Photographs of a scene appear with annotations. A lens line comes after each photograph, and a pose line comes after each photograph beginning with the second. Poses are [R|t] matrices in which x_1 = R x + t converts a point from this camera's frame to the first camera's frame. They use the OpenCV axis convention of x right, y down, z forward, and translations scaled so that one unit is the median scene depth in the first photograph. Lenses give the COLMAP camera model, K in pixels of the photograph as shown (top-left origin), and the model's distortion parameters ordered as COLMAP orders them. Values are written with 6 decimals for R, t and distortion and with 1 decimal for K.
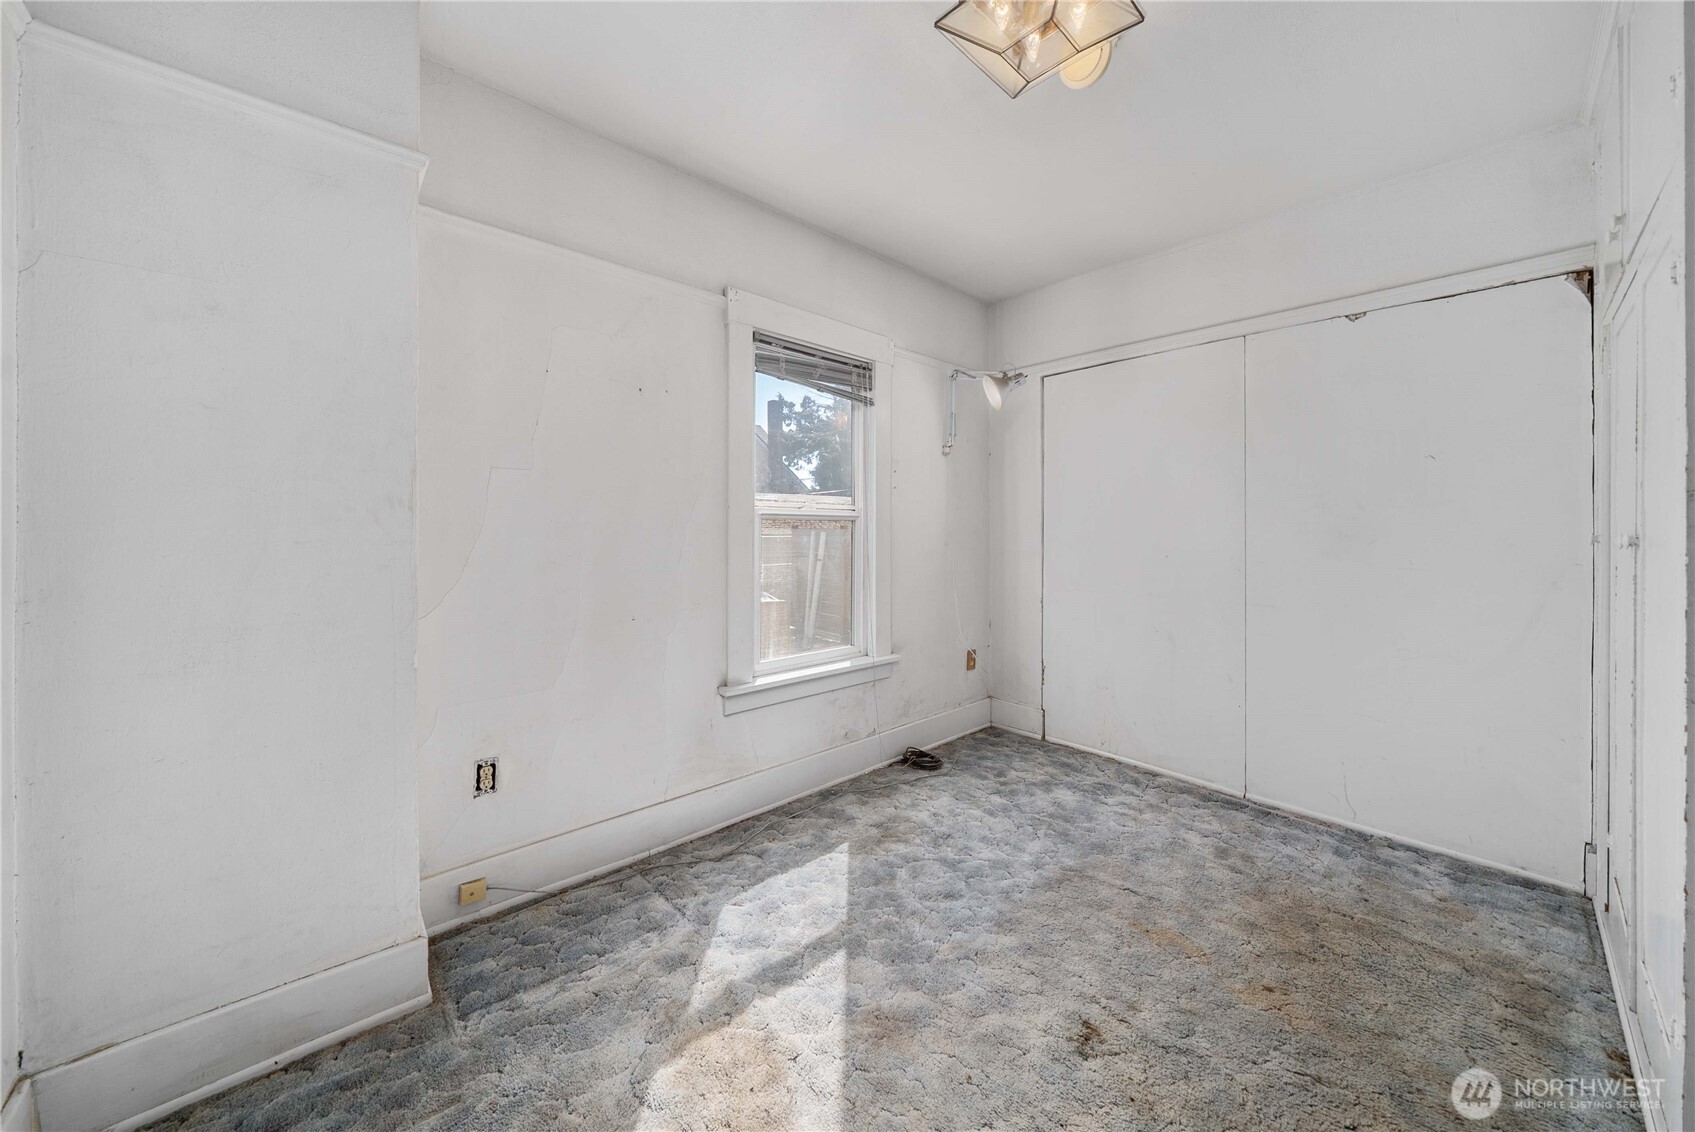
lens RADIAL K [[611.3, 0, 850.1], [0, 611.3, 524.0], [0, 0, 1]] dist [-0.007868, 0.000015]
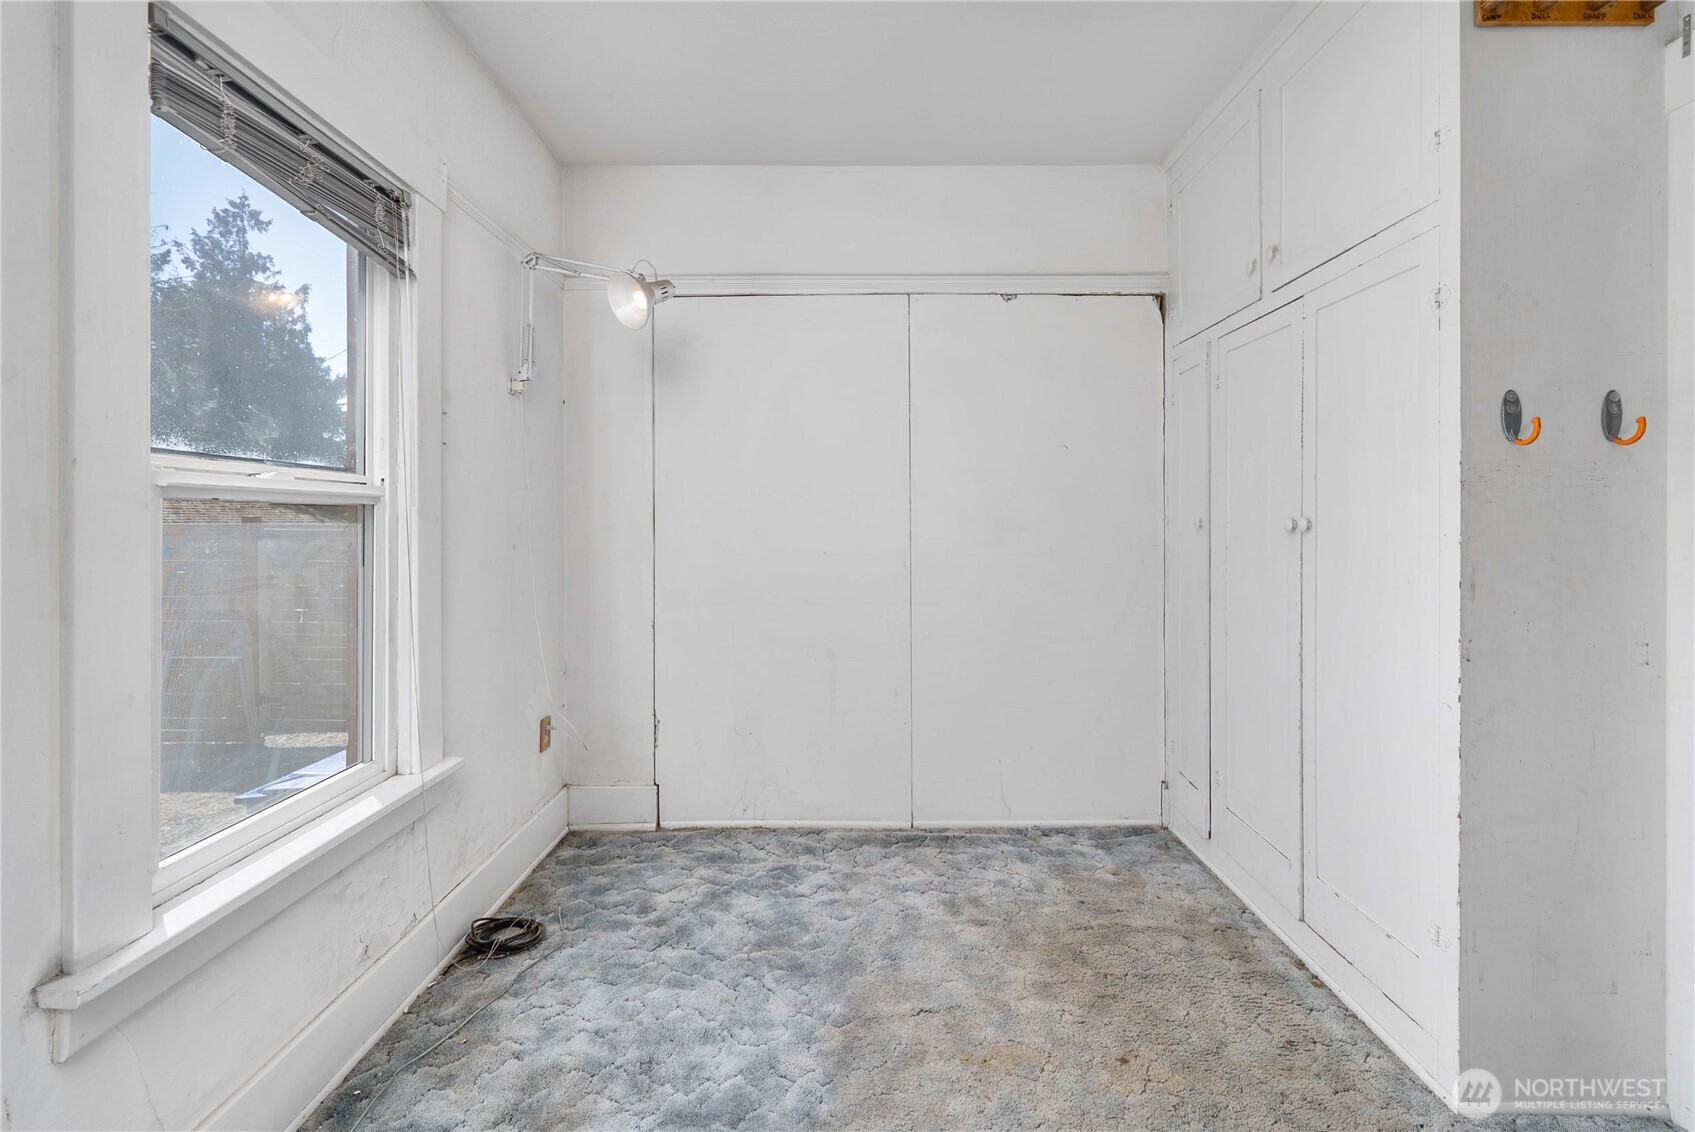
lens RADIAL K [[751.1, 0, 851.8], [0, 751.1, 514.6], [0, 0, 1]] dist [-0.000214, 0.000177]
pose [[0.668615, -0.003348, 0.743601, -0.204107], [0.002912, 0.999994, 0.001884, 0.001911], [-0.743603, 0.000906, 0.668620, 0.349476]]
